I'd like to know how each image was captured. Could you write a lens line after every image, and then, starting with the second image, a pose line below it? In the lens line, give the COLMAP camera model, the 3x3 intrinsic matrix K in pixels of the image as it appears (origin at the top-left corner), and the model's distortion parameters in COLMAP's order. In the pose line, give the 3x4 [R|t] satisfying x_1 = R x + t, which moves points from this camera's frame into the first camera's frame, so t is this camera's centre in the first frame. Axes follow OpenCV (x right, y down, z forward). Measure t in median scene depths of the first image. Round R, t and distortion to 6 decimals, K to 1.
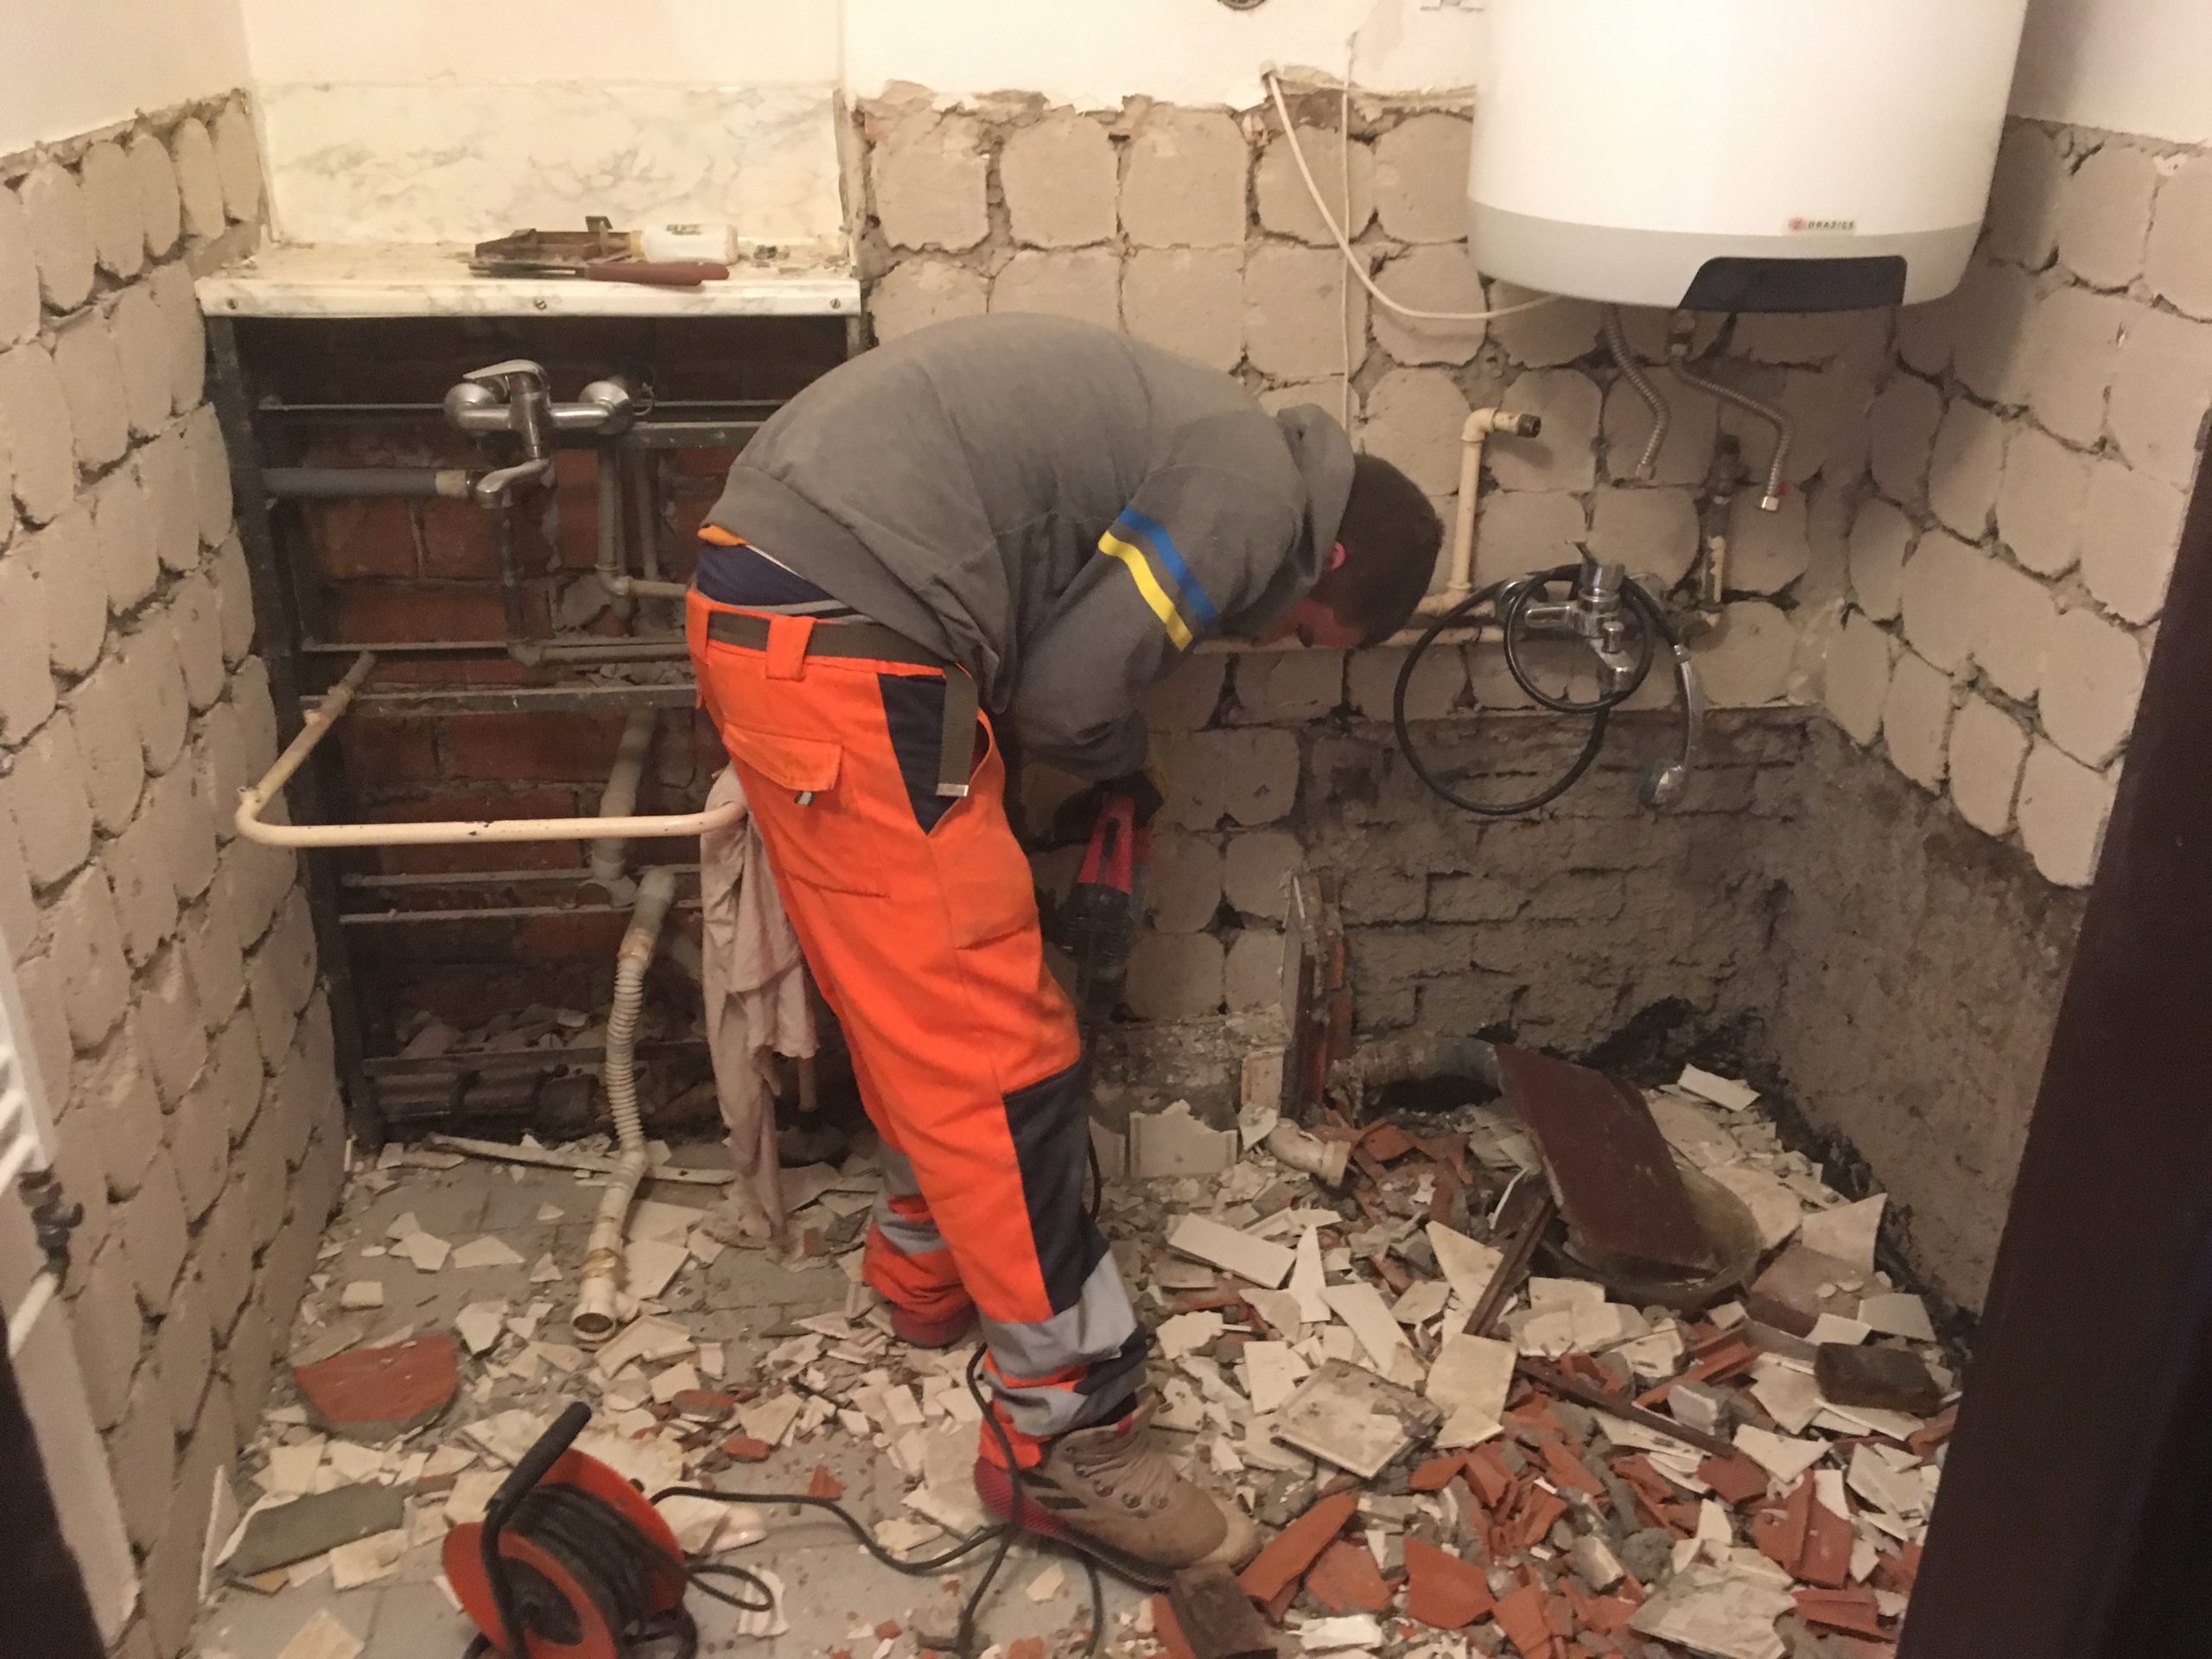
lens RADIAL K [[1879.3, 0, 1109.9], [0, 1879.3, 833.7], [0, 0, 1]] dist [0.092442, -0.134857]
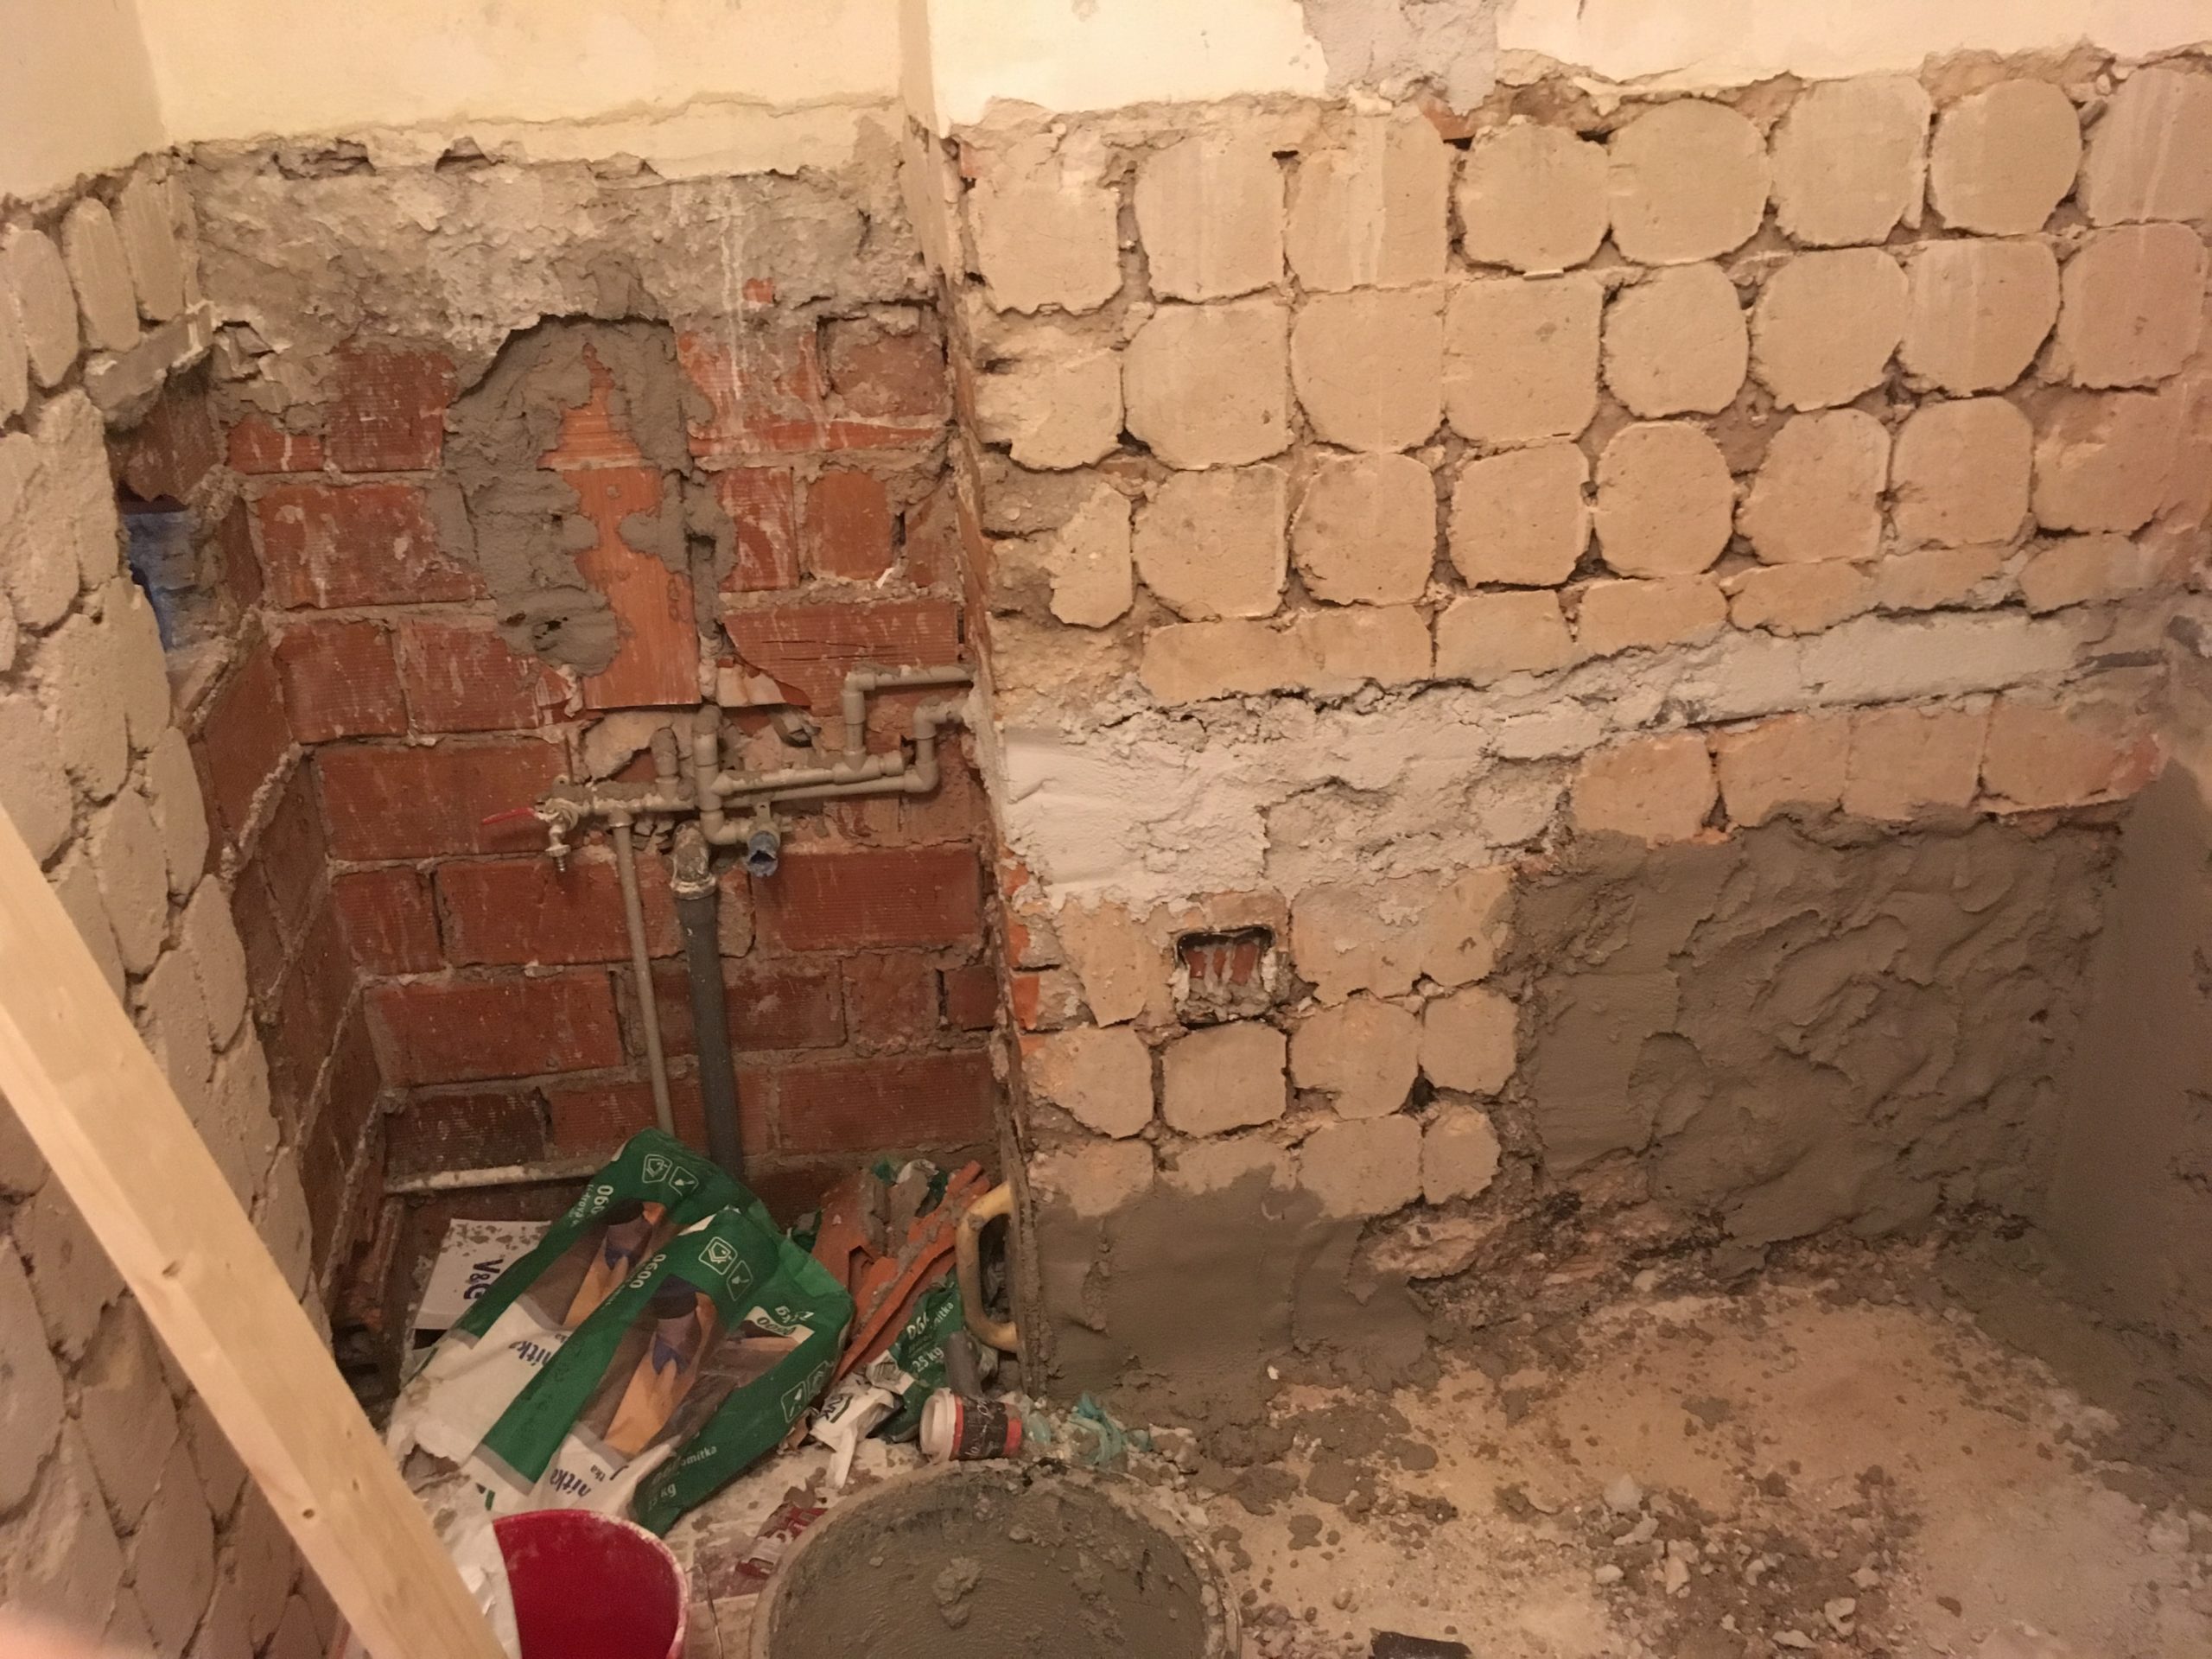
lens RADIAL K [[1872.2, 0, 1108.0], [0, 1872.2, 827.3], [0, 0, 1]] dist [0.085295, -0.119509]
pose [[0.998189, -0.059497, 0.008839, -0.088005], [0.059464, 0.998223, 0.003982, -0.096633], [-0.009061, -0.003449, 0.999953, 0.220505]]
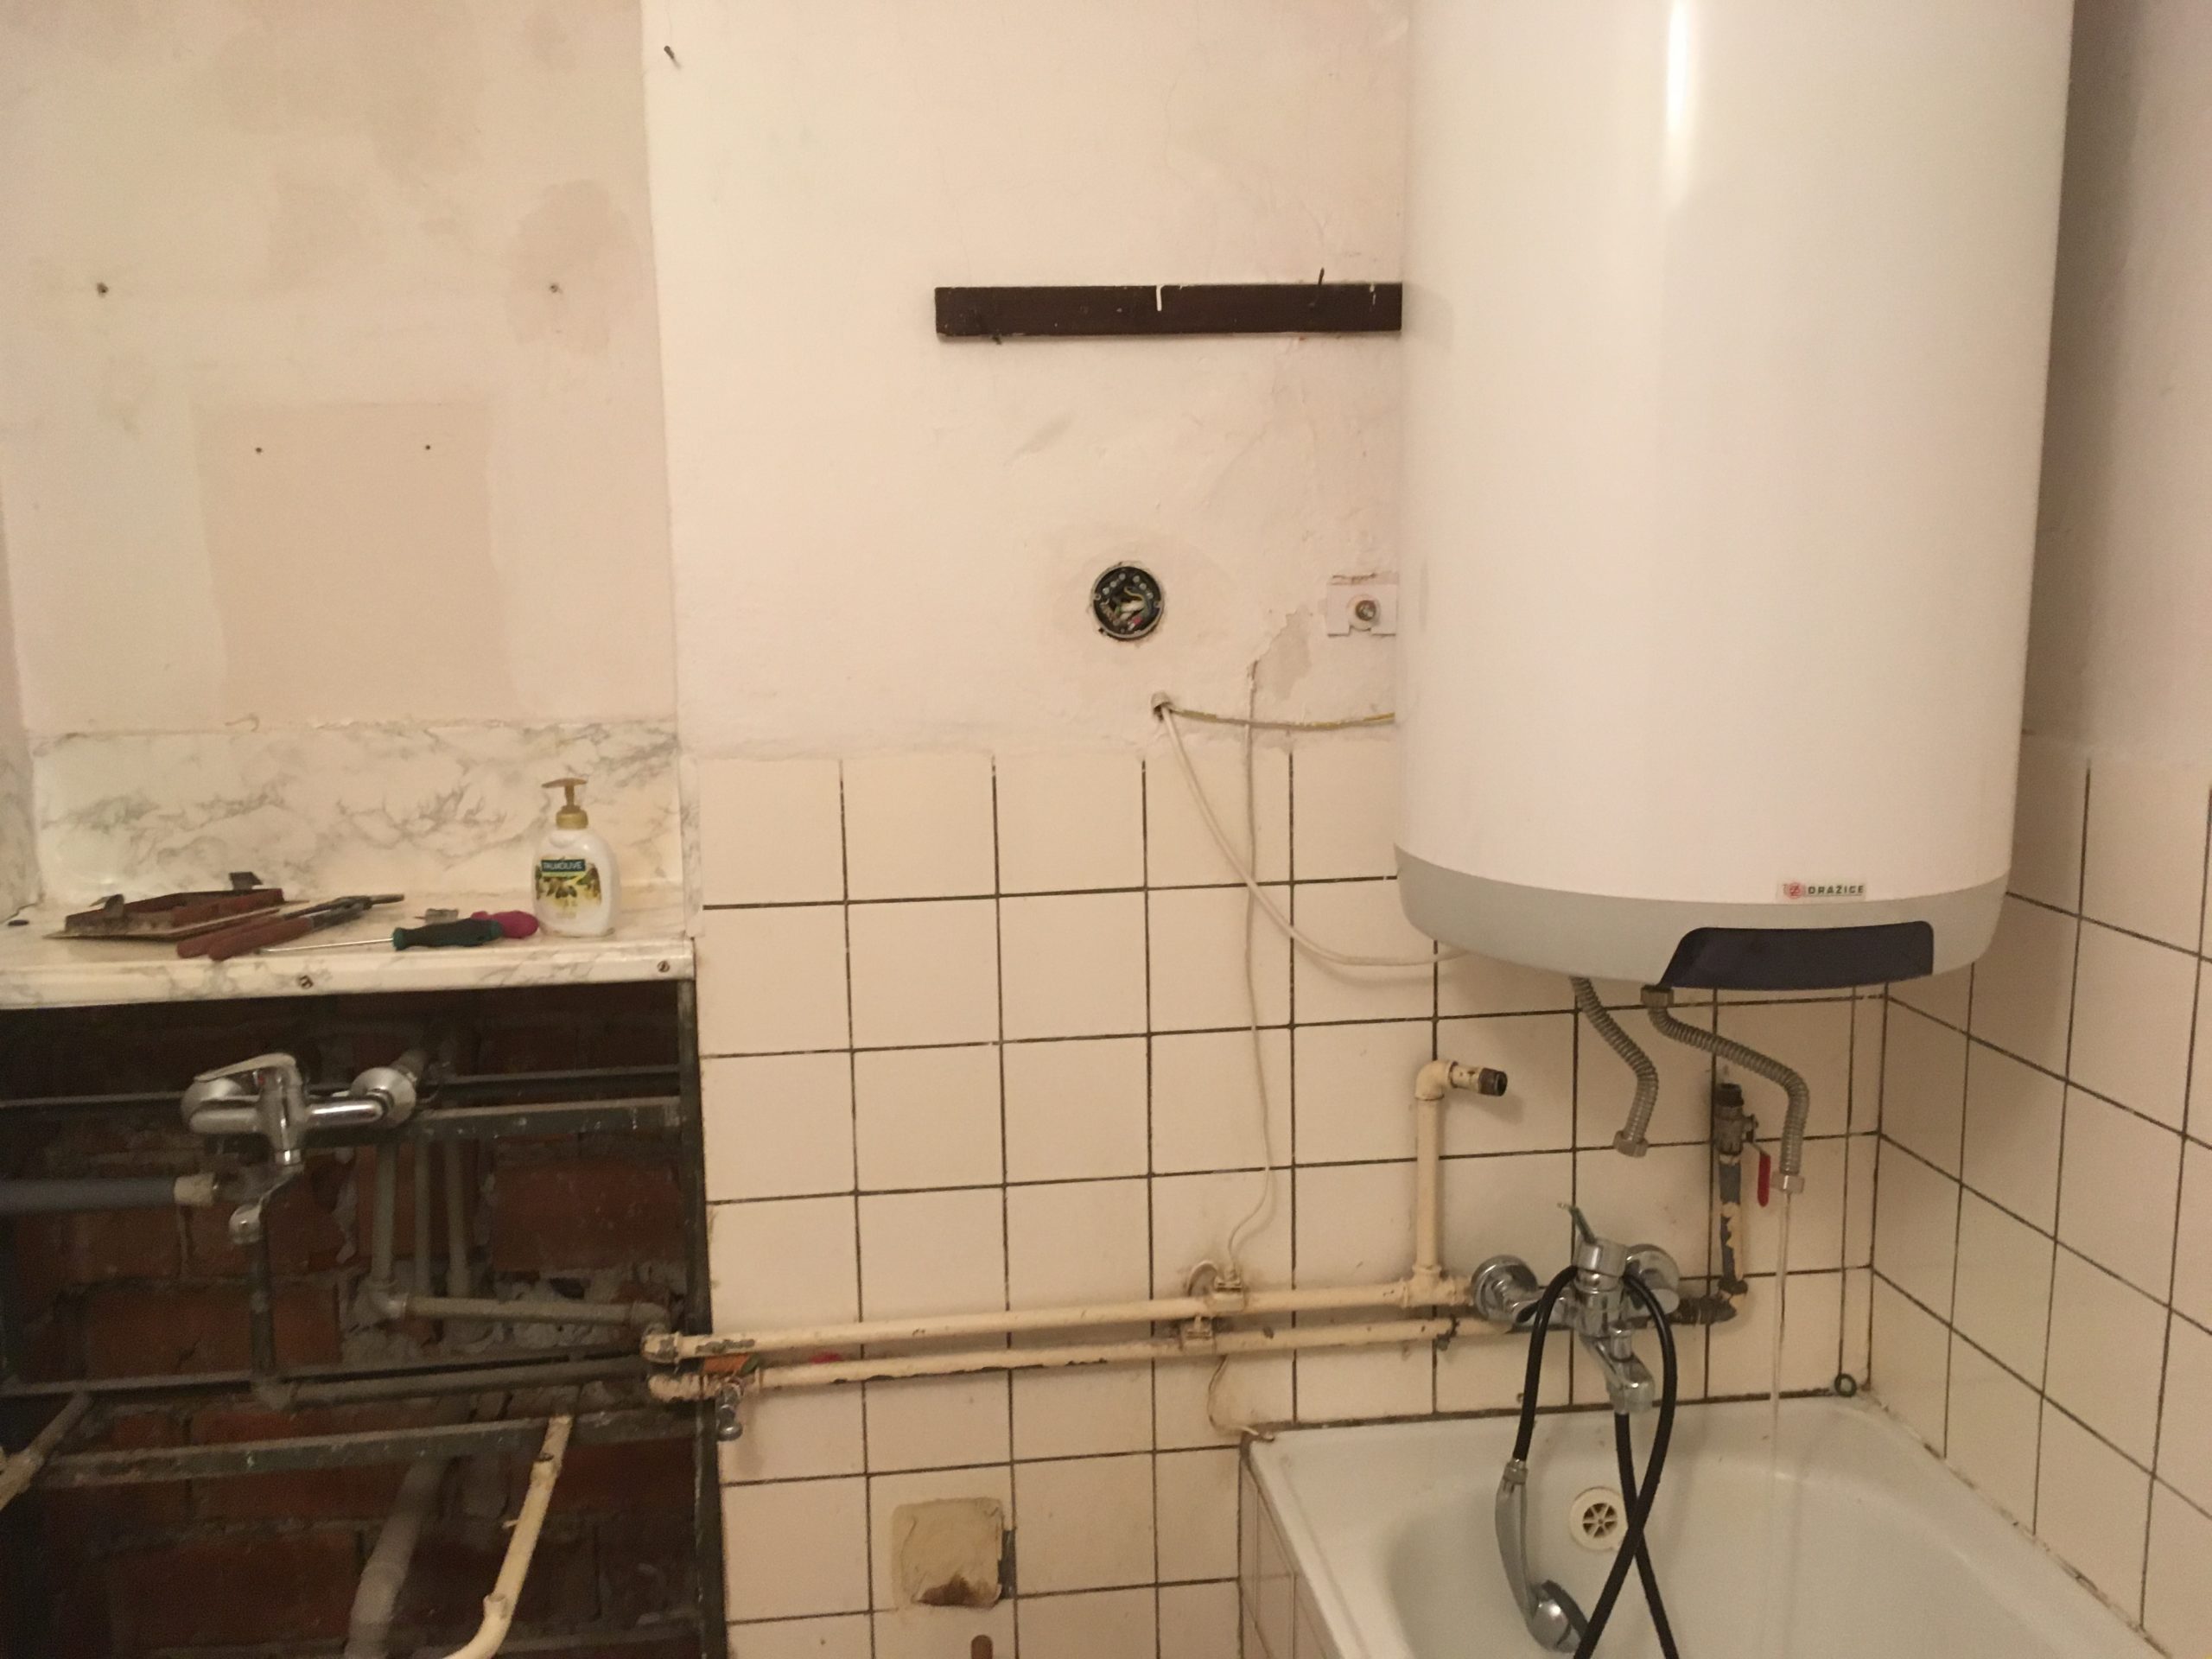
lens RADIAL K [[1879.3, 0, 1109.9], [0, 1879.3, 833.7], [0, 0, 1]] dist [0.092442, -0.134857]
pose [[0.999645, -0.023611, 0.012363, 0.045777], [0.026066, 0.962857, -0.268750, -0.104299], [-0.005558, 0.268977, 0.963131, 0.167482]]
